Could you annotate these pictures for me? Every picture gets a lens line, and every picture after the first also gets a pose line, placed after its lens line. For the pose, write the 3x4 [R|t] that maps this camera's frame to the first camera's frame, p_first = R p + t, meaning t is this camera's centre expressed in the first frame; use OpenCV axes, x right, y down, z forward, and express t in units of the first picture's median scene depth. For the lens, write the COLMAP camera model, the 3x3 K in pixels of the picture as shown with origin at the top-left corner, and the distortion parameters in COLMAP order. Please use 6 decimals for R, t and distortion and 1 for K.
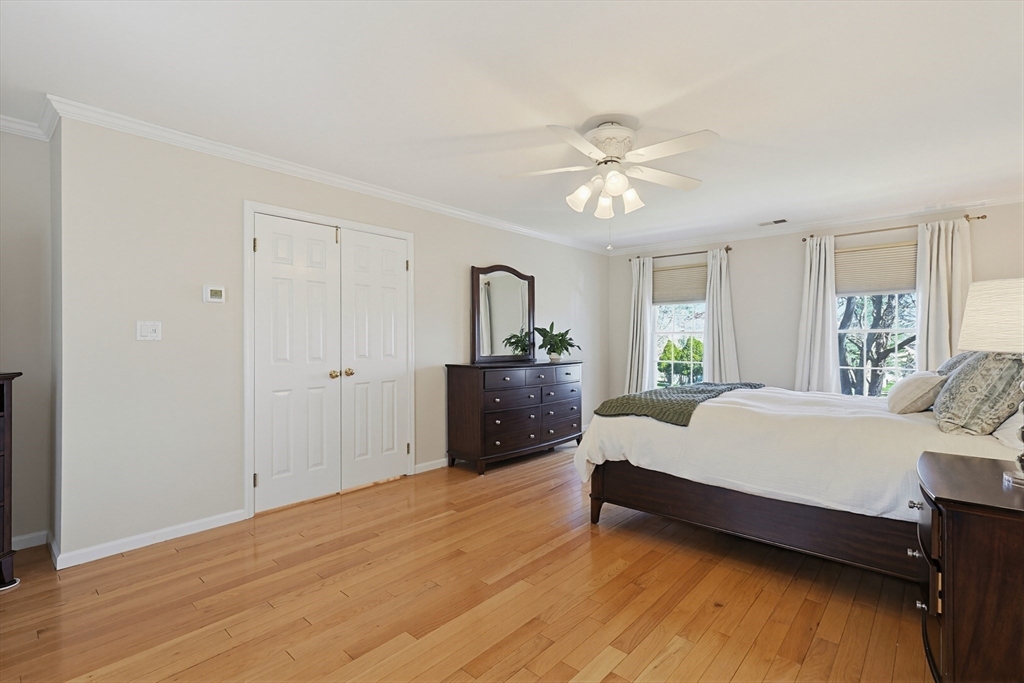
lens RADIAL K [[479.0, 0, 512.0], [0, 479.0, 340.9], [0, 0, 1]] dist [0.002940, -0.000225]
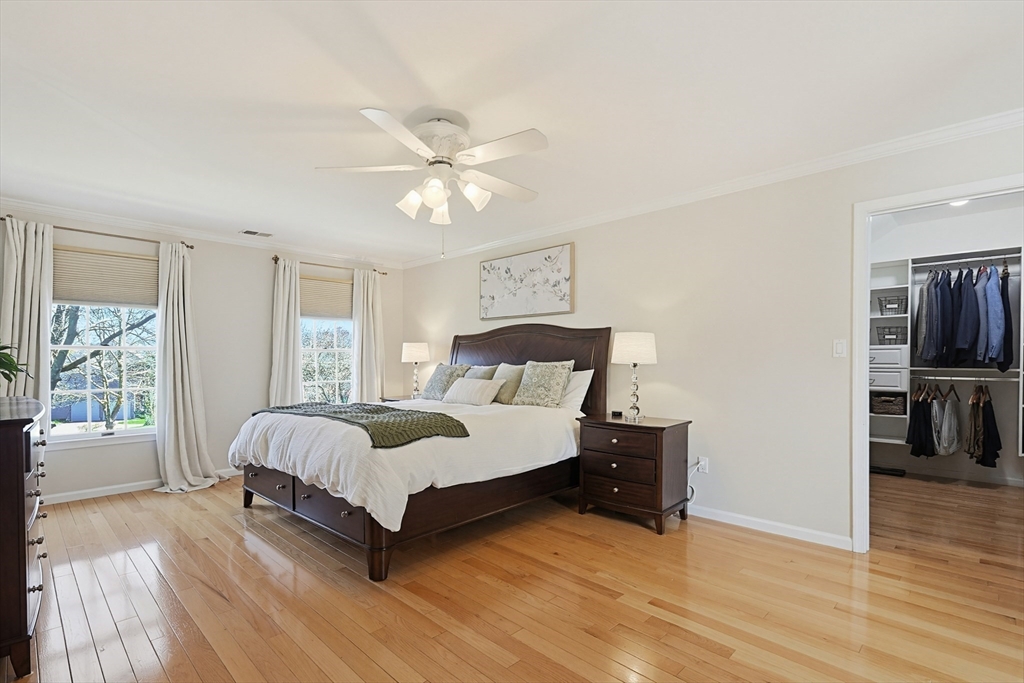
lens RADIAL K [[479.0, 0, 515.2], [0, 479.0, 362.4], [0, 0, 1]] dist [0.002940, -0.000225]
pose [[0.042245, -0.011936, 0.999036, -0.683510], [-0.001637, 0.999926, 0.012016, -0.005898], [-0.999106, -0.002143, 0.042222, 0.781341]]
